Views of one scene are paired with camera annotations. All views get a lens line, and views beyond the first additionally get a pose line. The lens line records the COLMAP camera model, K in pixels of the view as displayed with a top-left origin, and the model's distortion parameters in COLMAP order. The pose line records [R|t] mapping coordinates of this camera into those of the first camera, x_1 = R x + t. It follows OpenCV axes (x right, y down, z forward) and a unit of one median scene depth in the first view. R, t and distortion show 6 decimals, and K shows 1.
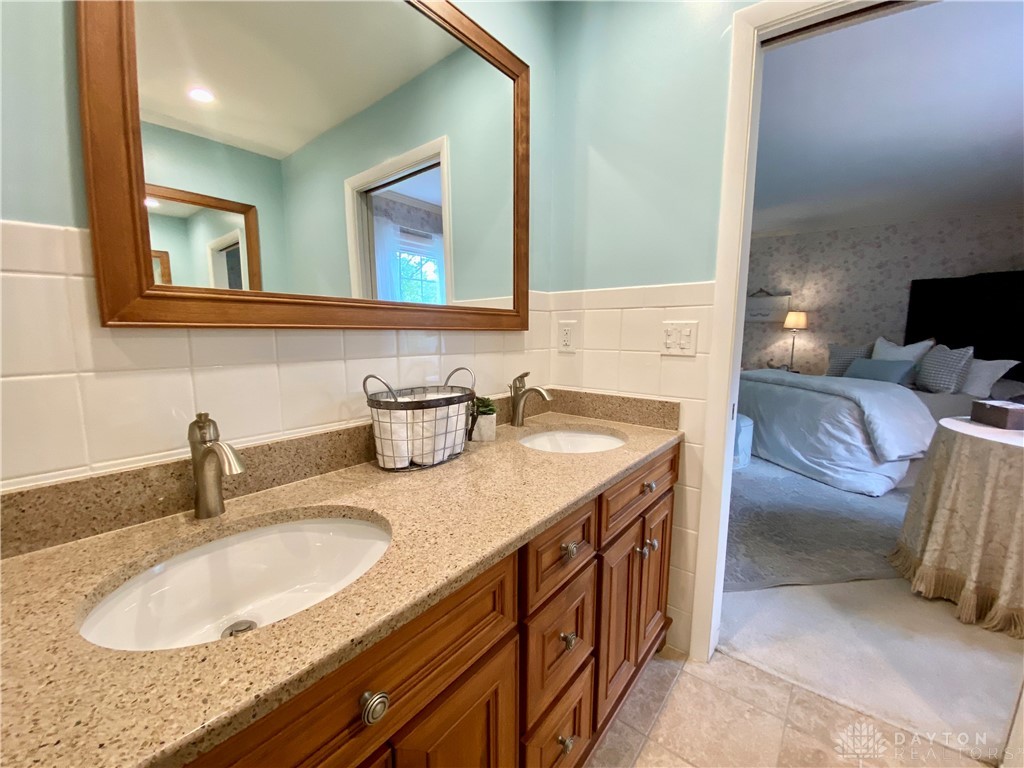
lens RADIAL K [[406.9, 0, 523.3], [0, 406.9, 386.5], [0, 0, 1]] dist [0.014218, -0.017703]
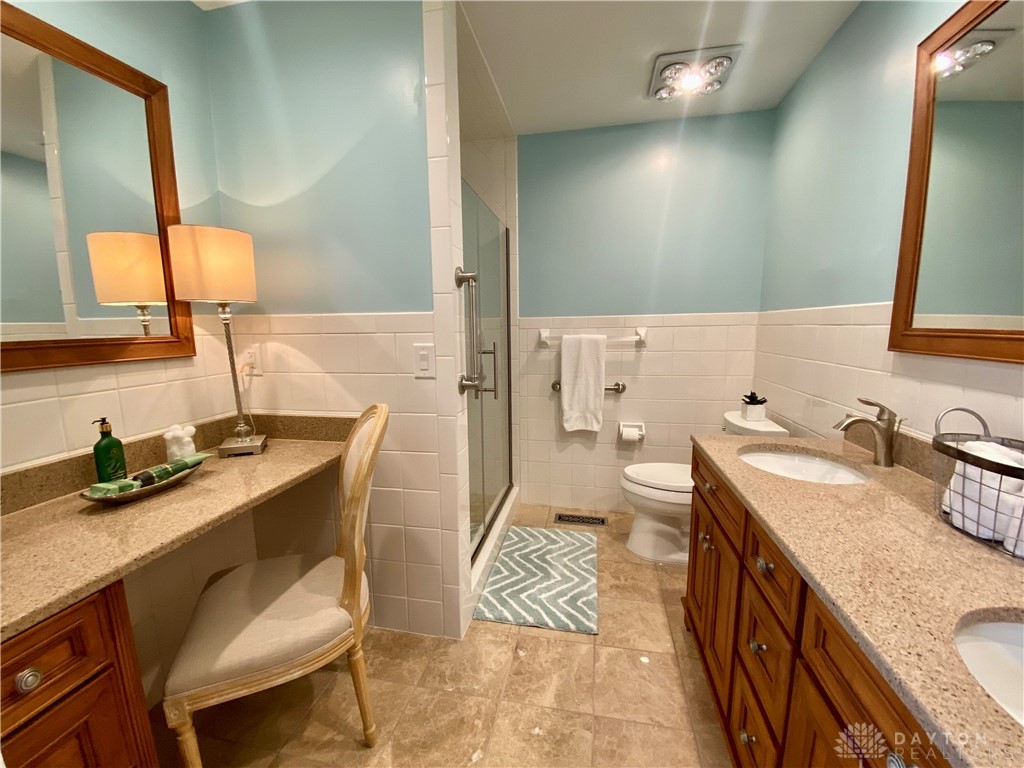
lens RADIAL K [[415.6, 0, 511.7], [0, 415.6, 388.6], [0, 0, 1]] dist [0.018188, -0.018883]
pose [[-0.893668, 0.076203, -0.442212, 1.240600], [-0.047934, 0.963625, 0.262923, -0.342411], [0.446162, 0.256163, -0.857508, 1.621555]]
